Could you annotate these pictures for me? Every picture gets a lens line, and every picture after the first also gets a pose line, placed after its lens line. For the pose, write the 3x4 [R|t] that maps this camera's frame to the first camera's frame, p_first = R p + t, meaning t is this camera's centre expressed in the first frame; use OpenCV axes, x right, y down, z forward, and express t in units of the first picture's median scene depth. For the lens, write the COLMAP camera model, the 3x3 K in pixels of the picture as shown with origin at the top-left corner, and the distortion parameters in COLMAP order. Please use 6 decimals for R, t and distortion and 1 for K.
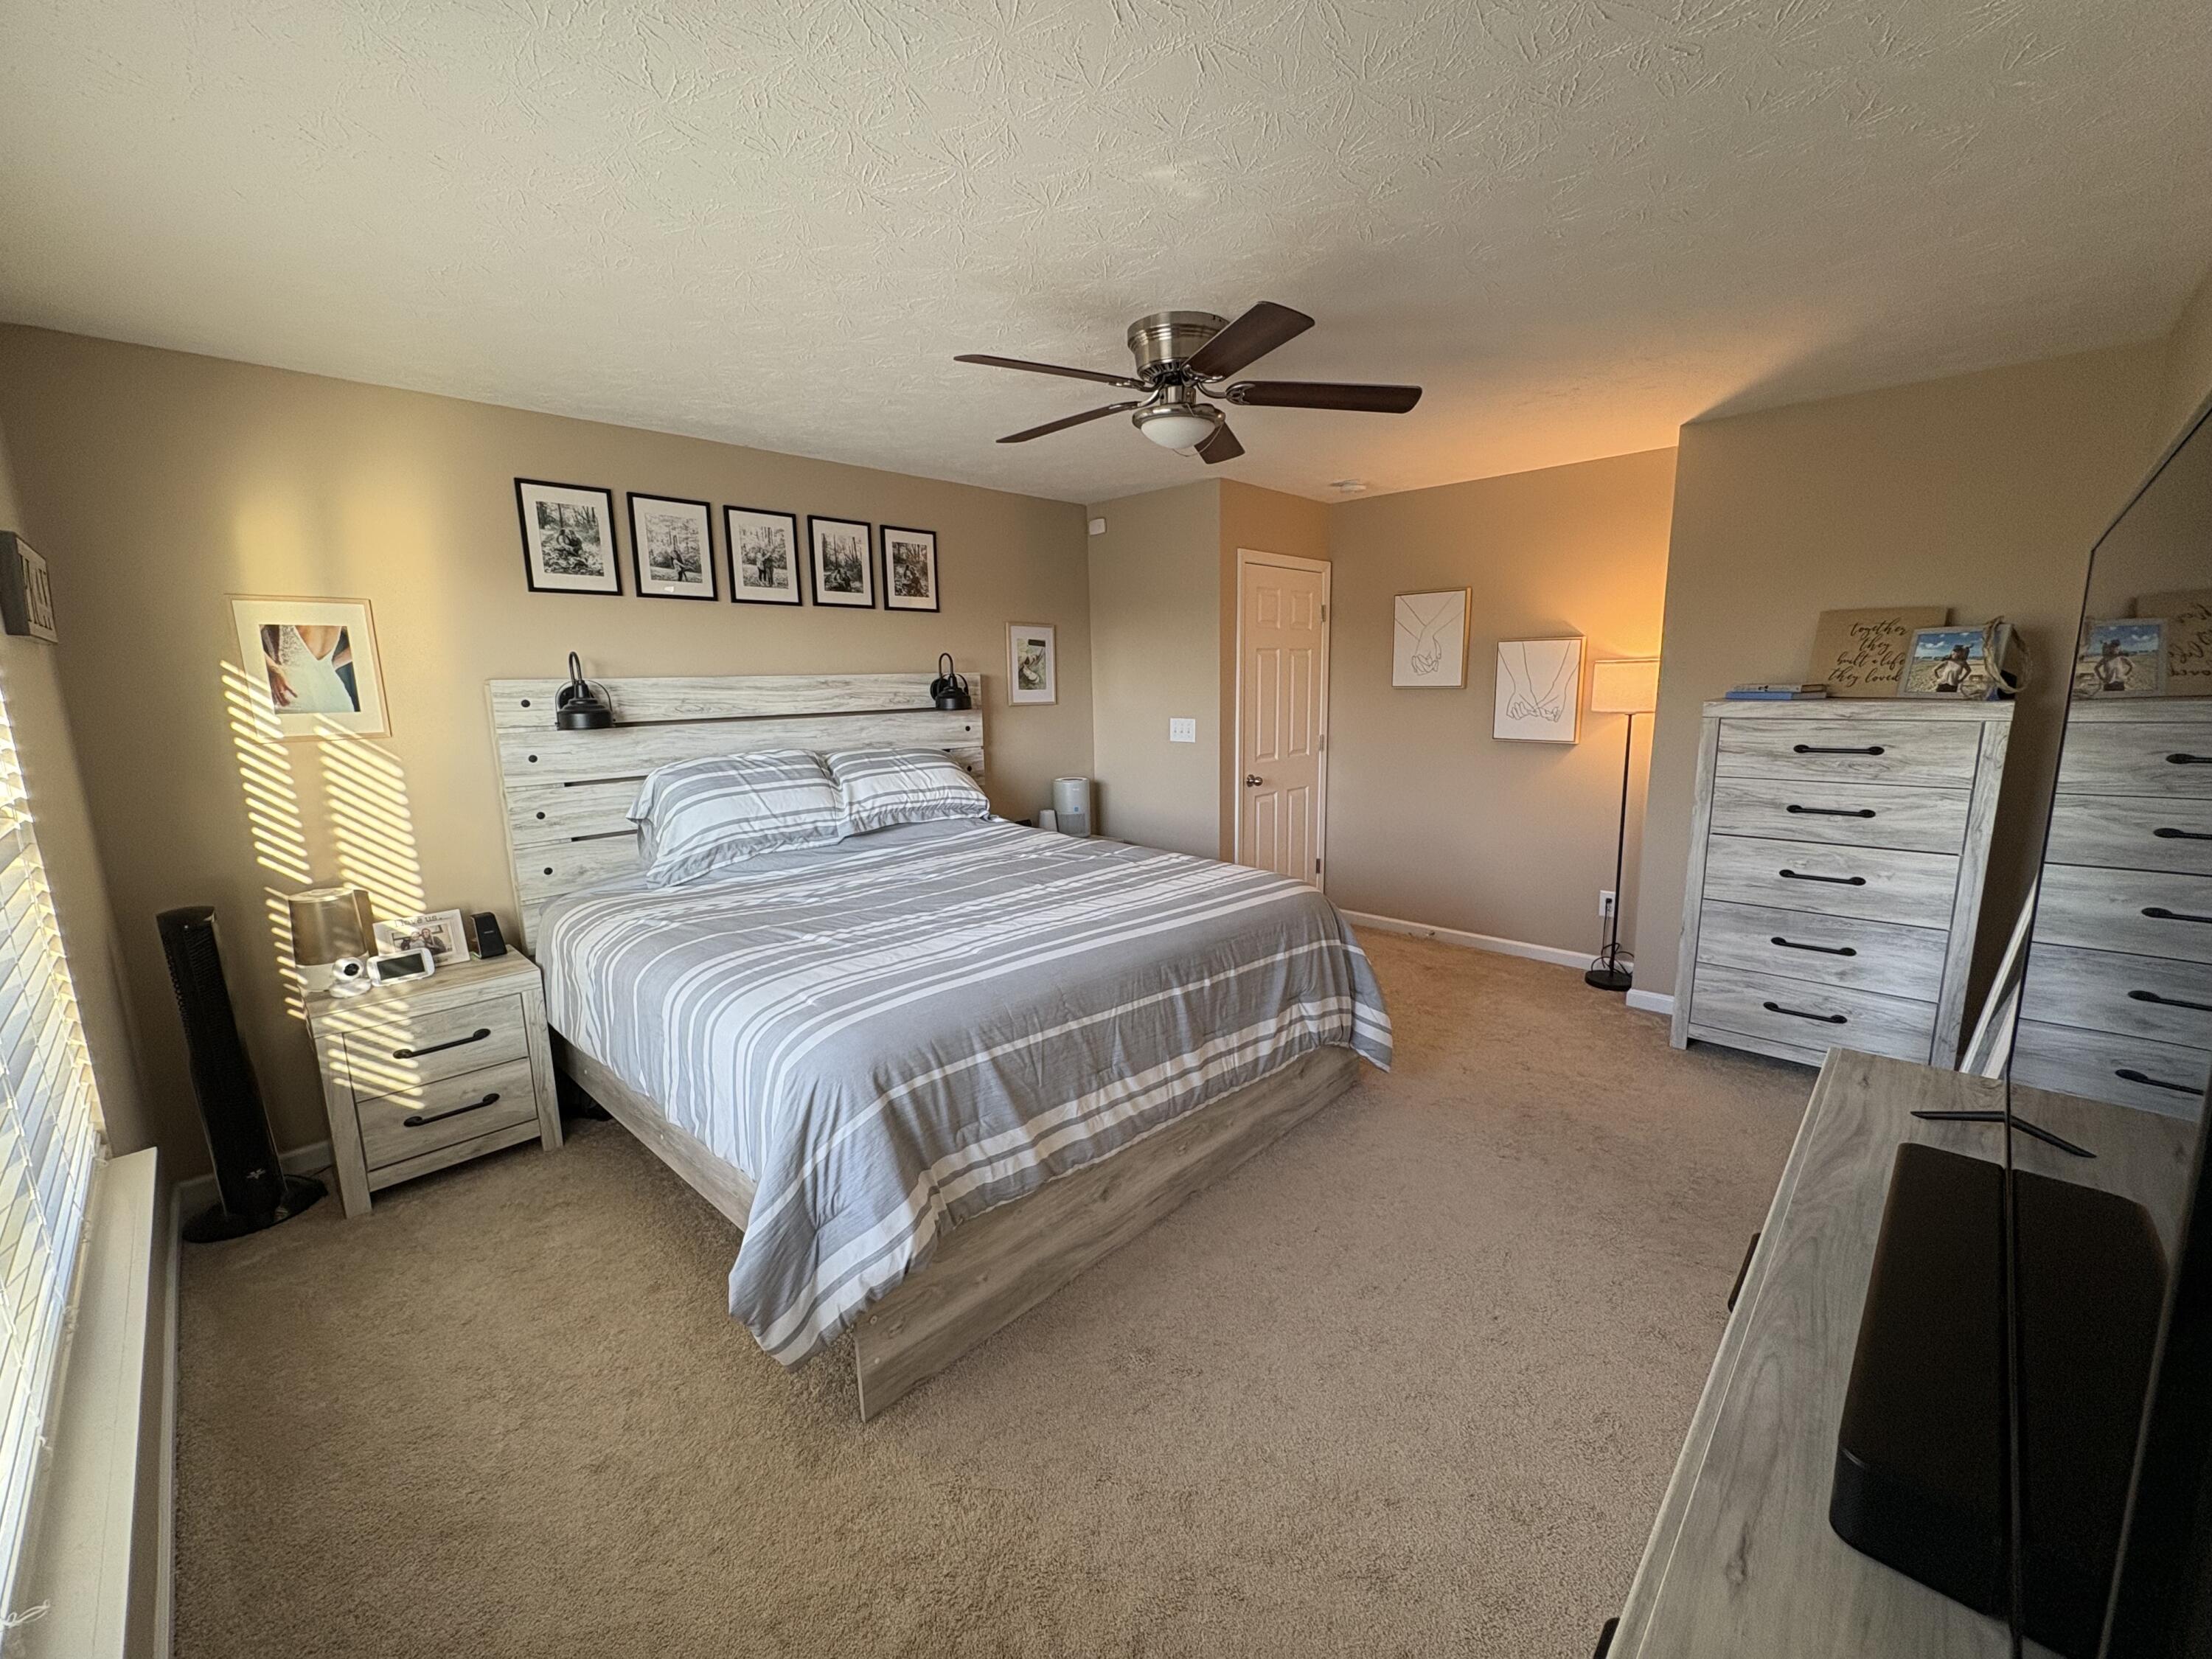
lens RADIAL K [[883.5, 0, 1109.0], [0, 883.5, 831.8], [0, 0, 1]] dist [-0.000863, 0.000014]
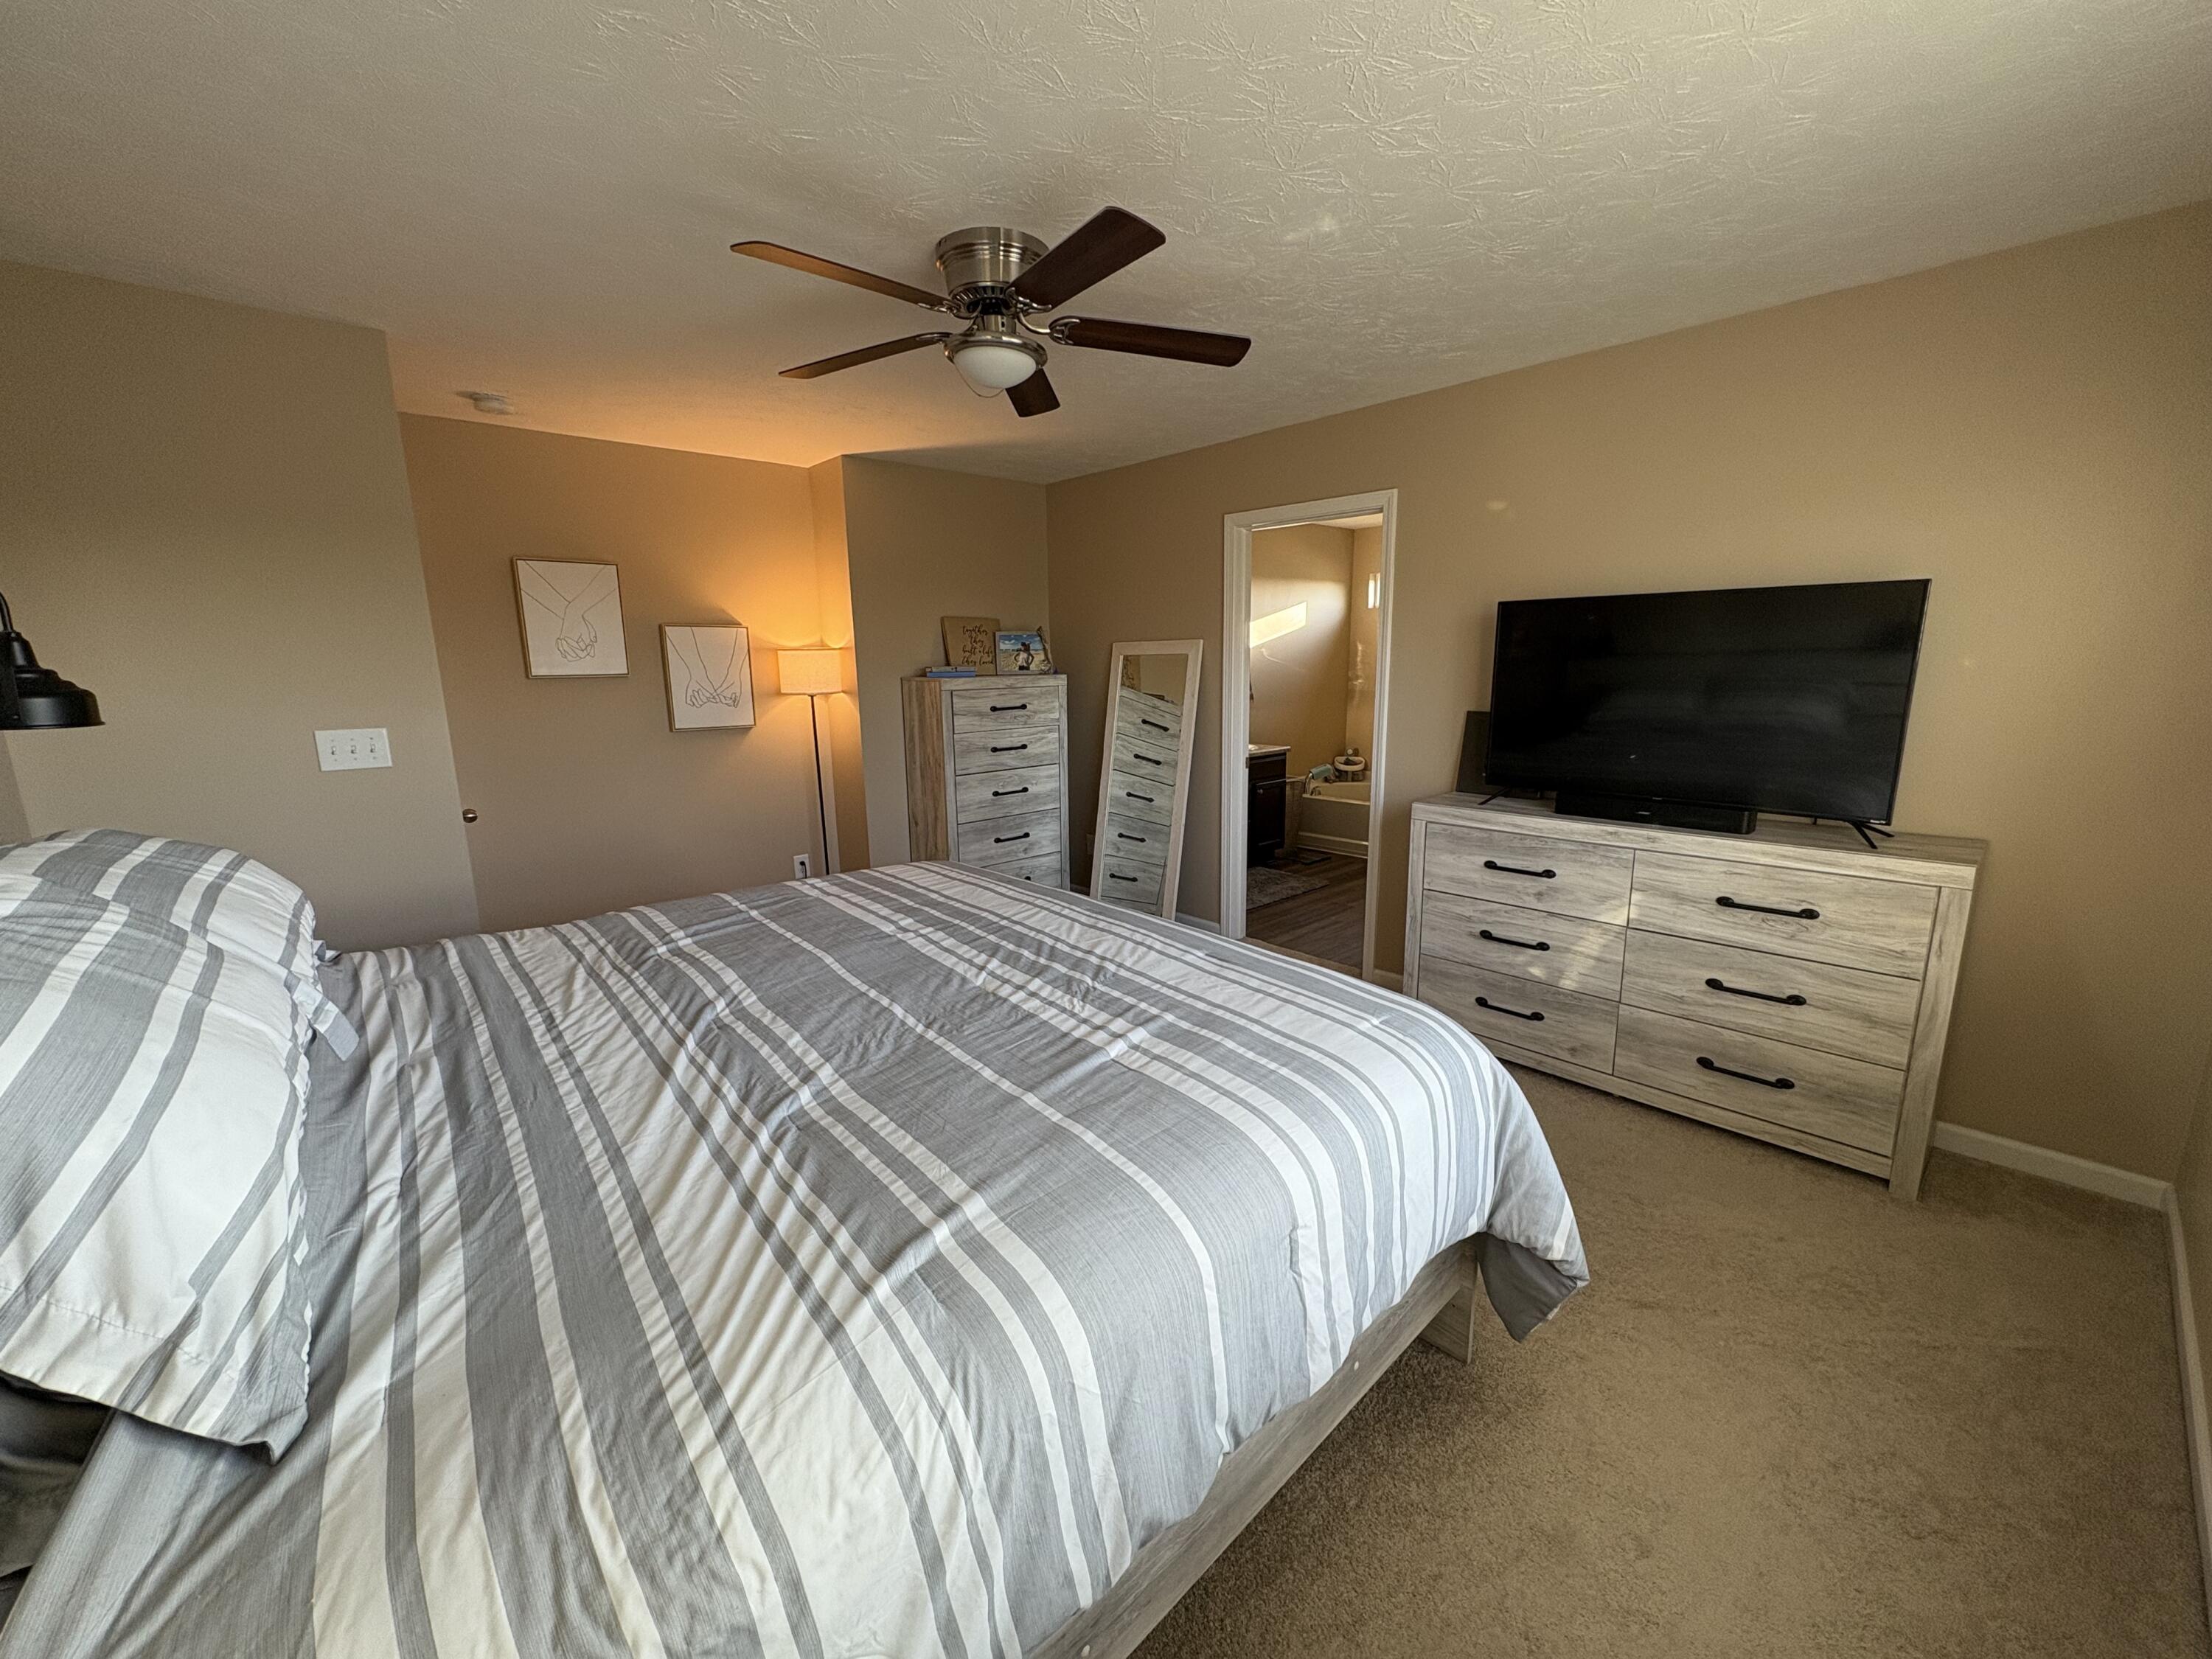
lens RADIAL K [[883.5, 0, 1107.5], [0, 883.5, 830.6], [0, 0, 1]] dist [-0.000863, 0.000014]
pose [[0.056882, -0.172196, 0.983419, -0.745742], [0.185203, 0.969737, 0.159088, -0.101726], [-0.981053, 0.173083, 0.087052, 0.757528]]
